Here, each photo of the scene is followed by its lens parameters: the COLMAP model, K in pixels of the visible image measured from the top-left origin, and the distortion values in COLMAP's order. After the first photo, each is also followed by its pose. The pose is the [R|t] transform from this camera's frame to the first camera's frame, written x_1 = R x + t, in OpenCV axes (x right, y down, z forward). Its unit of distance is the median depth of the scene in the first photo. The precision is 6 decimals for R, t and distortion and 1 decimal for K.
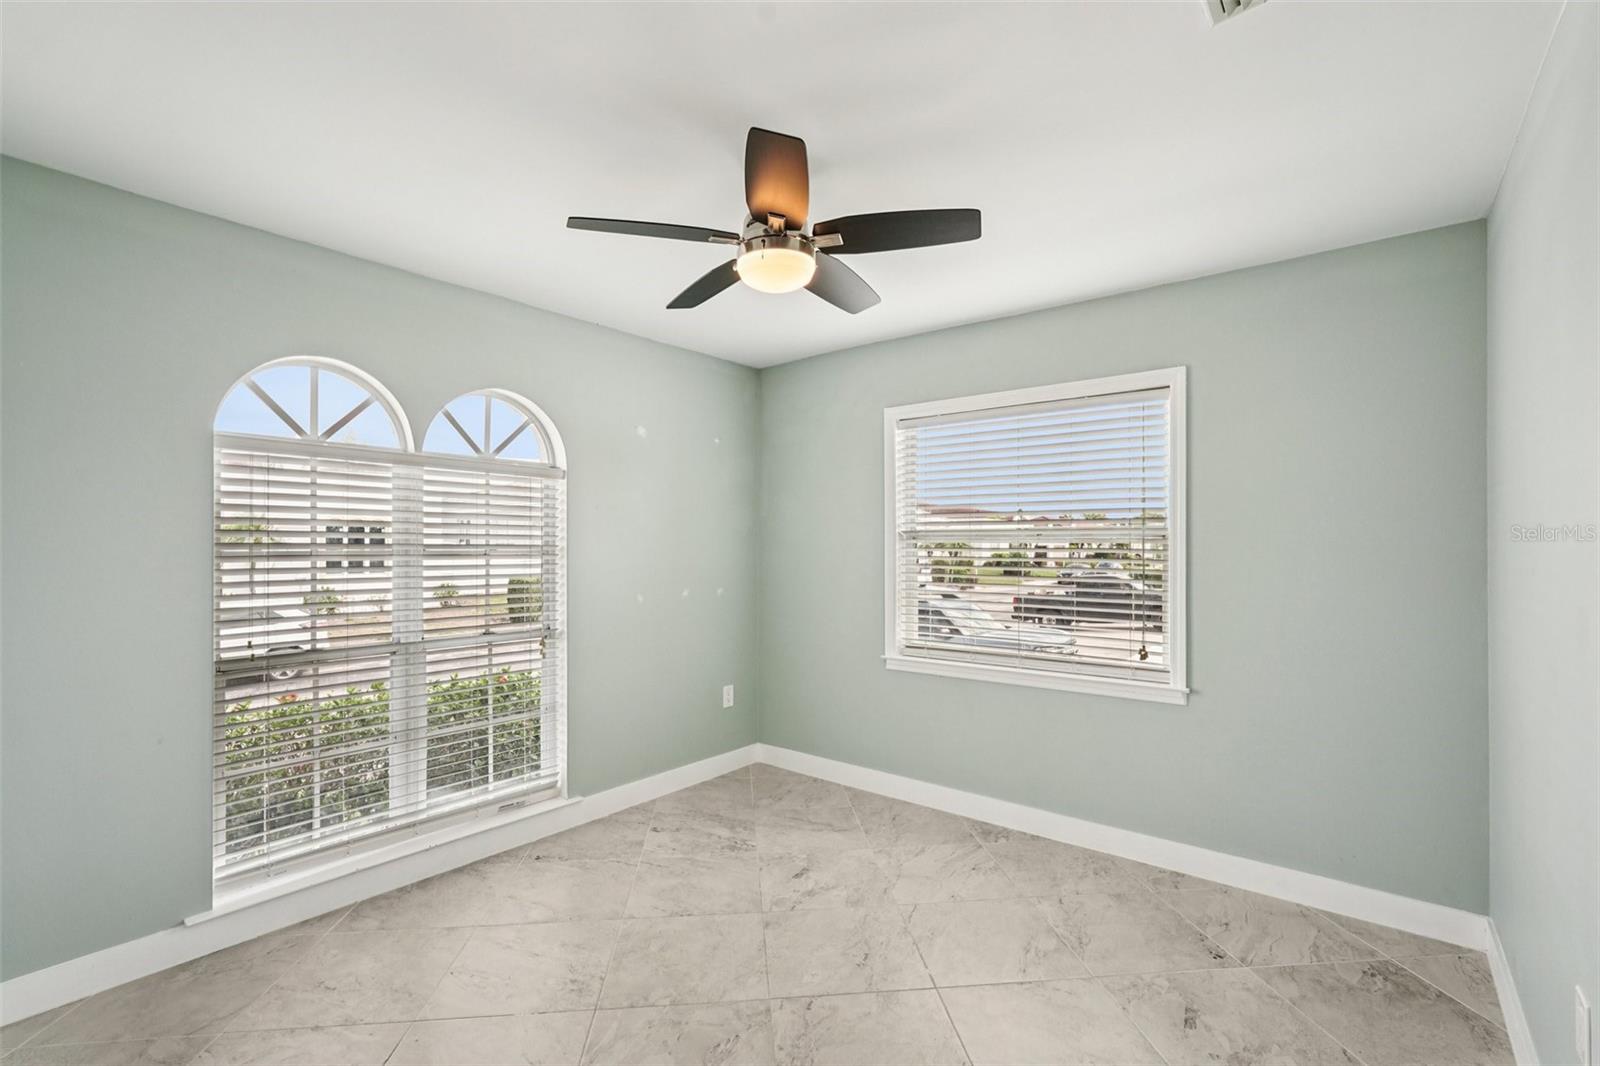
lens RADIAL K [[709.2, 0, 802.7], [0, 709.2, 541.4], [0, 0, 1]] dist [-0.020064, 0.011369]
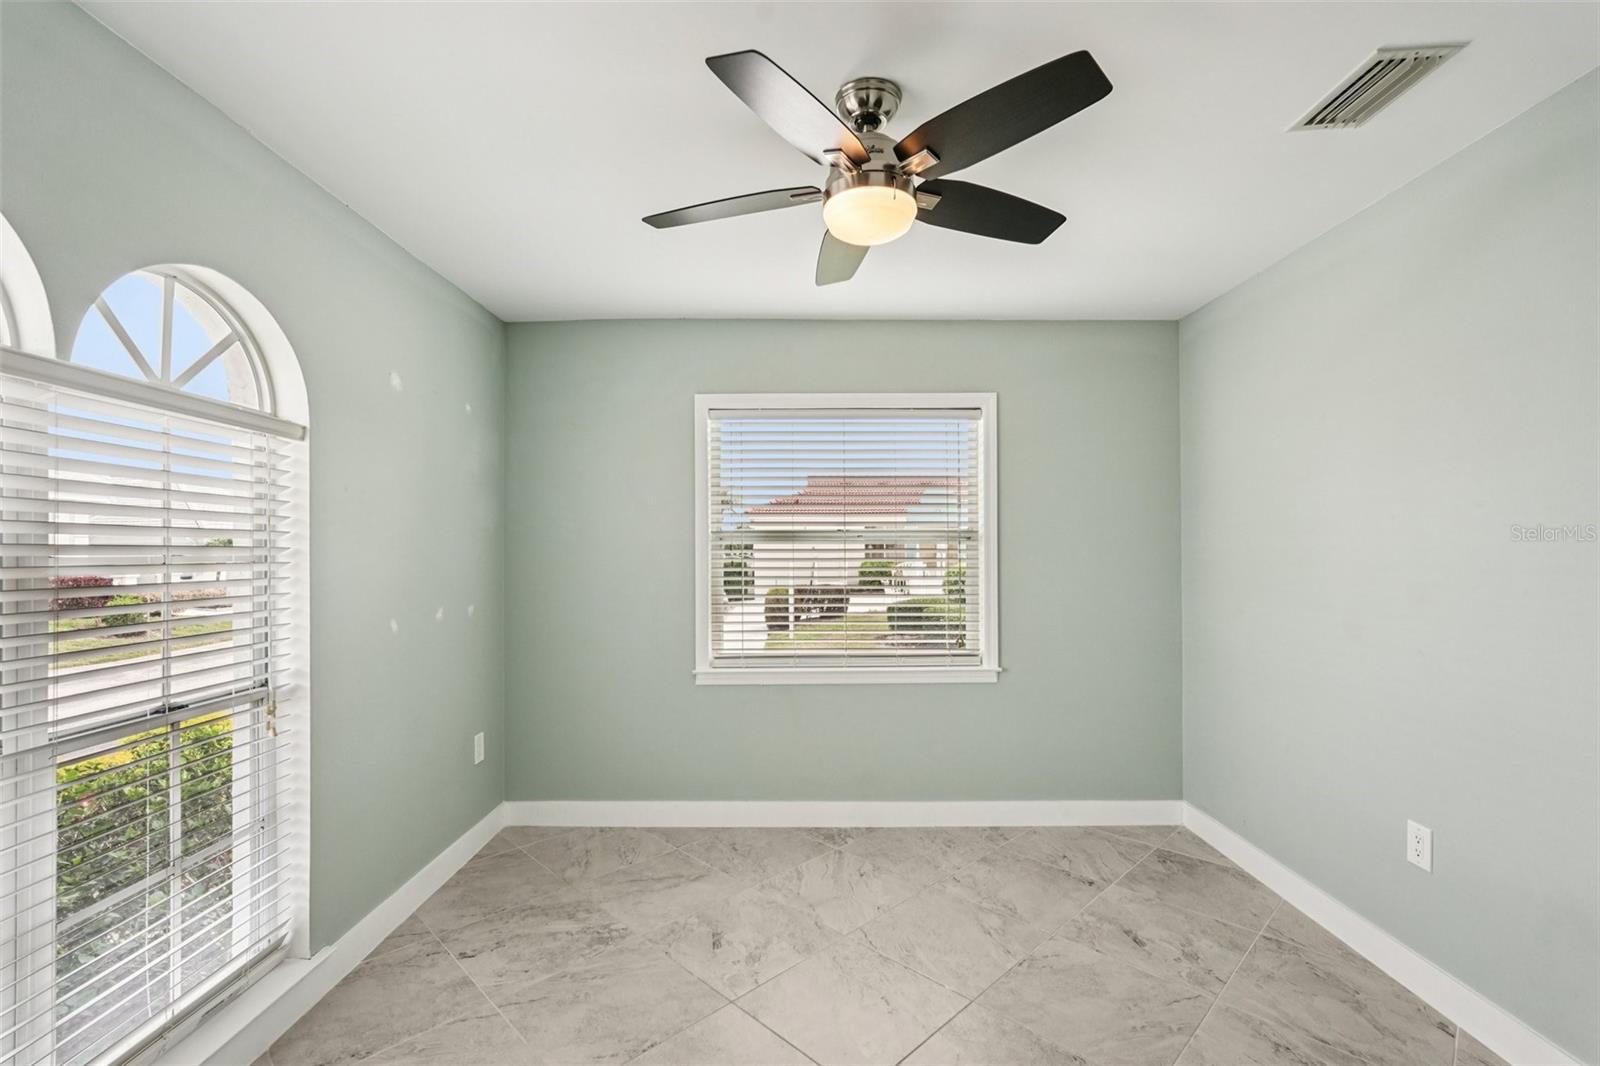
lens RADIAL K [[709.2, 0, 802.7], [0, 709.2, 541.4], [0, 0, 1]] dist [-0.020064, 0.011369]
pose [[0.777131, 0.002966, 0.629332, -0.390519], [-0.000295, 0.999991, -0.004348, 0.002747], [-0.629338, 0.003193, 0.777125, 0.251475]]
